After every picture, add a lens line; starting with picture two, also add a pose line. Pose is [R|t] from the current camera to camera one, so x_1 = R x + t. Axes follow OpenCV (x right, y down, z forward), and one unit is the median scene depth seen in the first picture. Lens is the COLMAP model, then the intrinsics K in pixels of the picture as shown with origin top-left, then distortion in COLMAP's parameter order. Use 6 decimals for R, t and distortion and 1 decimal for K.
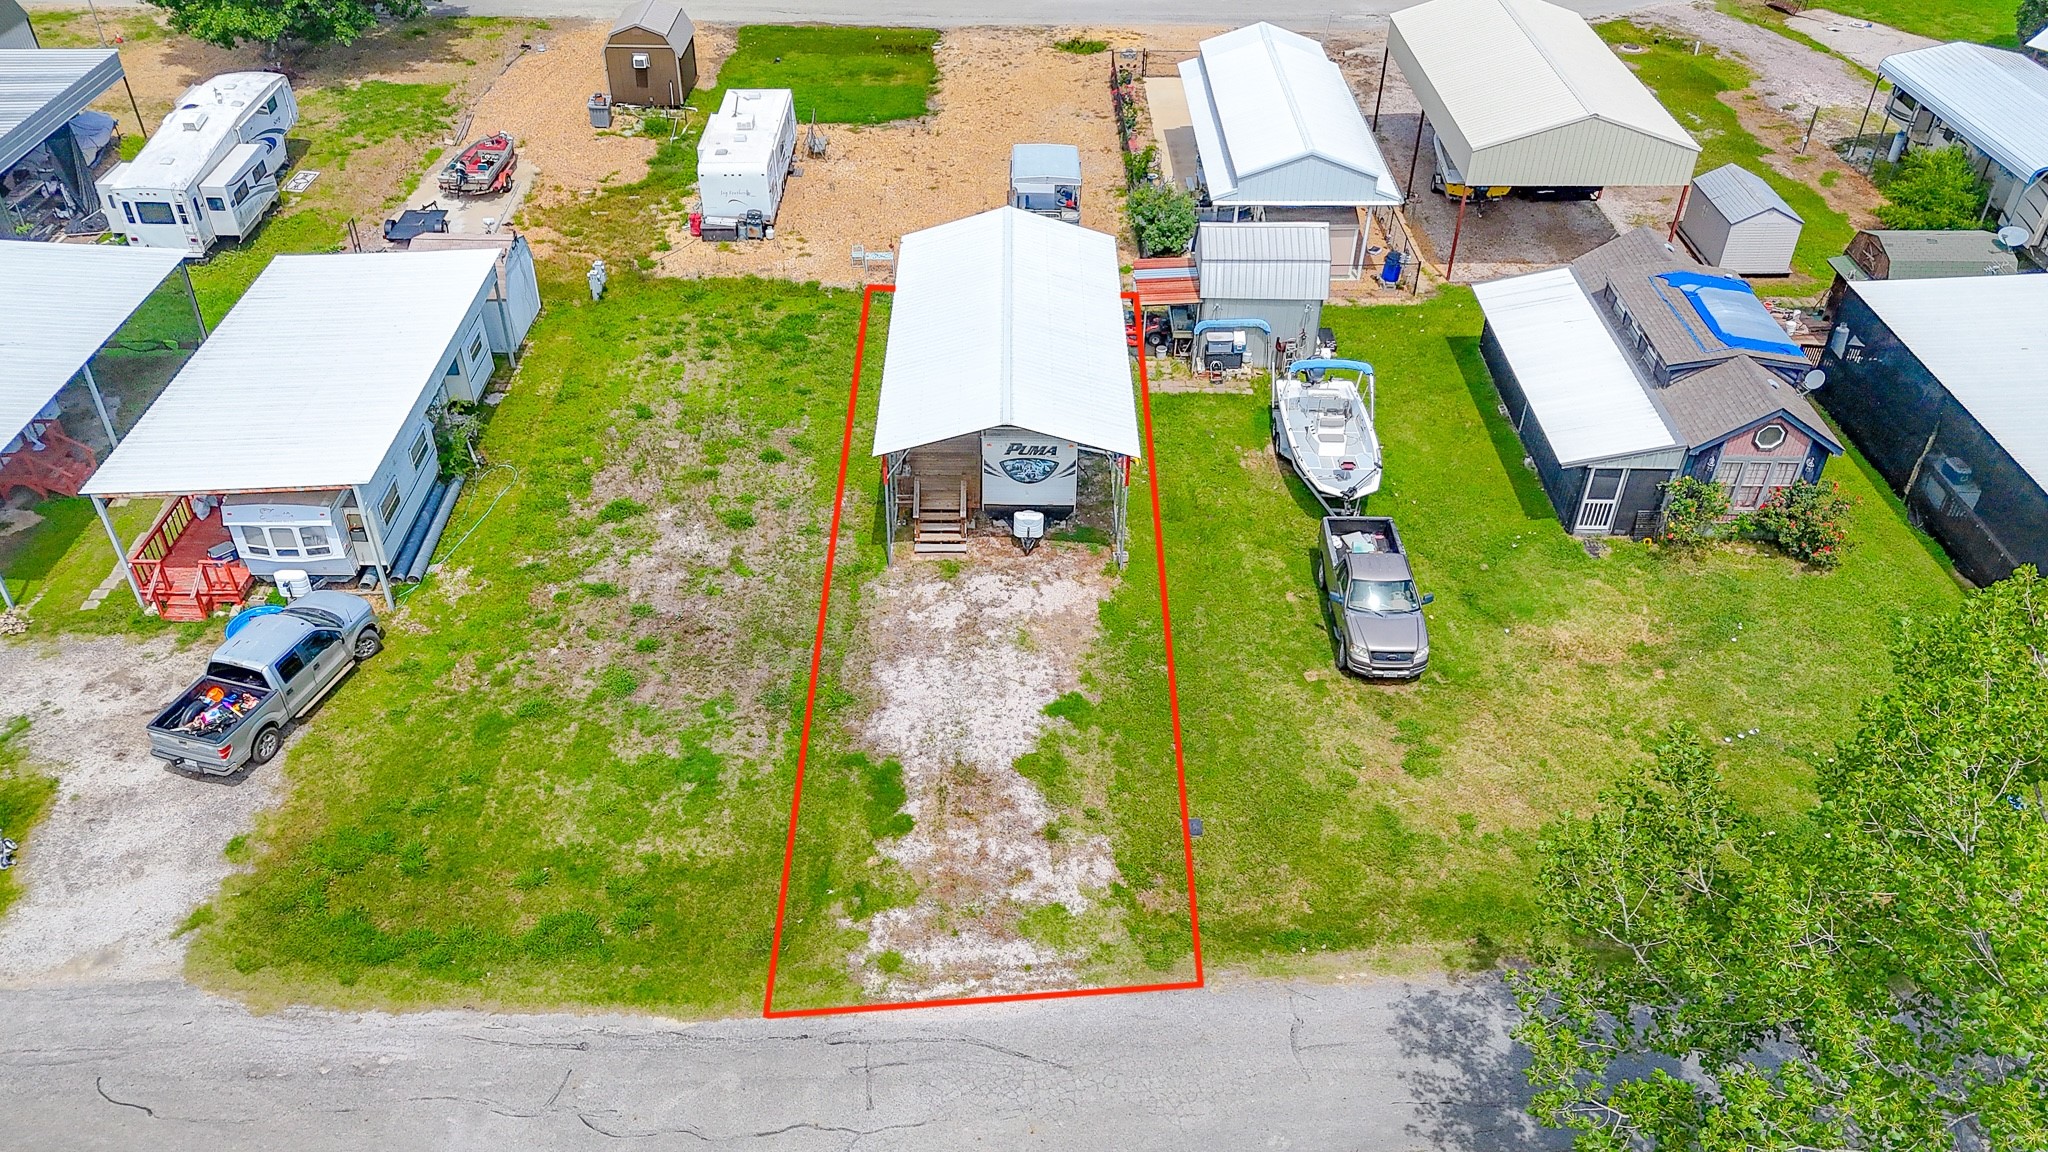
lens RADIAL K [[1521.8, 0, 994.0], [0, 1521.8, 573.9], [0, 0, 1]] dist [0.078294, -0.059263]
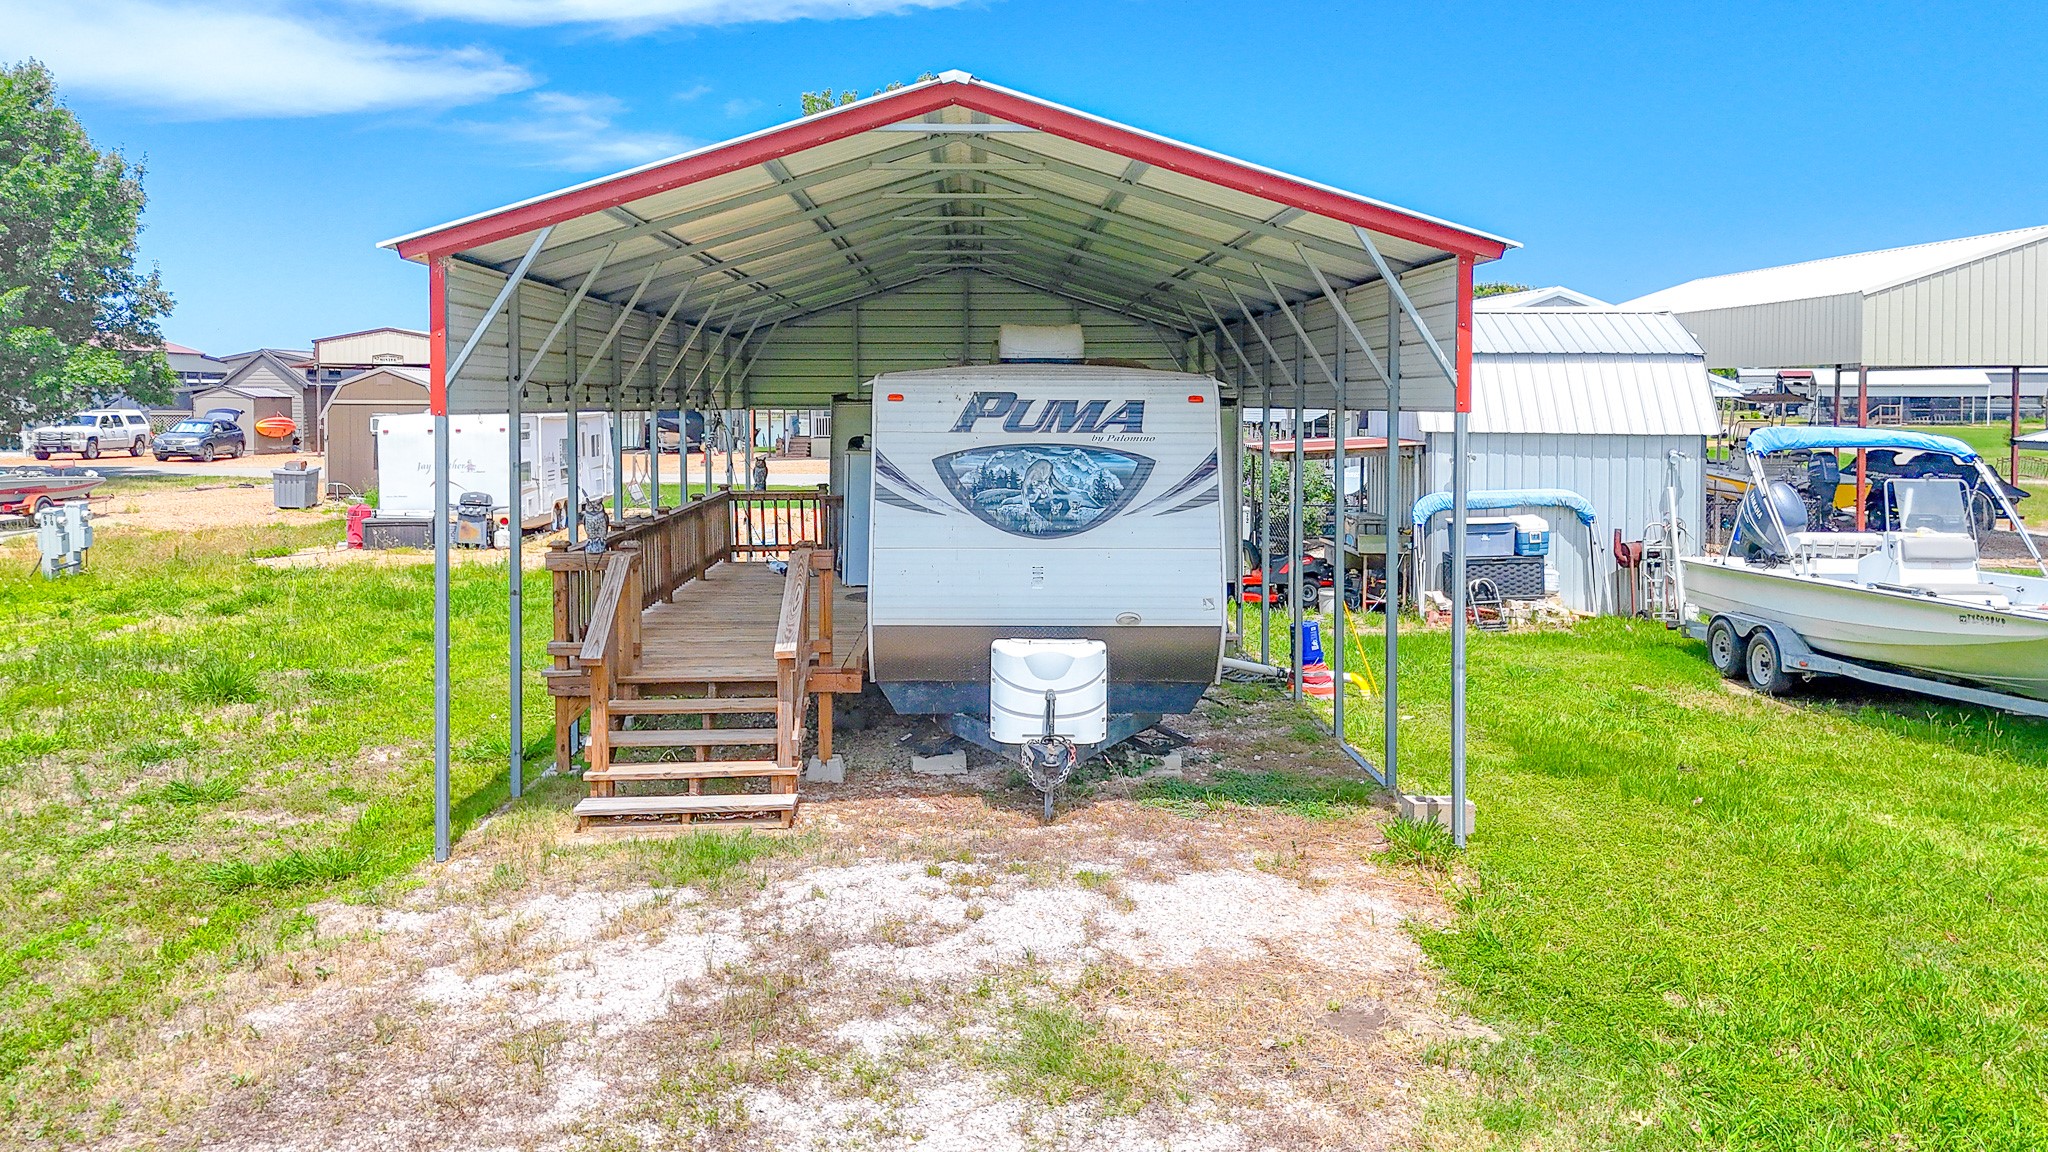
lens RADIAL K [[1528.3, 0, 1001.2], [0, 1528.3, 487.1], [0, 0, 1]] dist [0.076274, -0.064608]
pose [[0.999642, -0.004829, 0.026311, 0.008897], [0.018707, 0.829278, -0.558523, 0.084736], [-0.019122, 0.558816, 0.829071, 0.819487]]
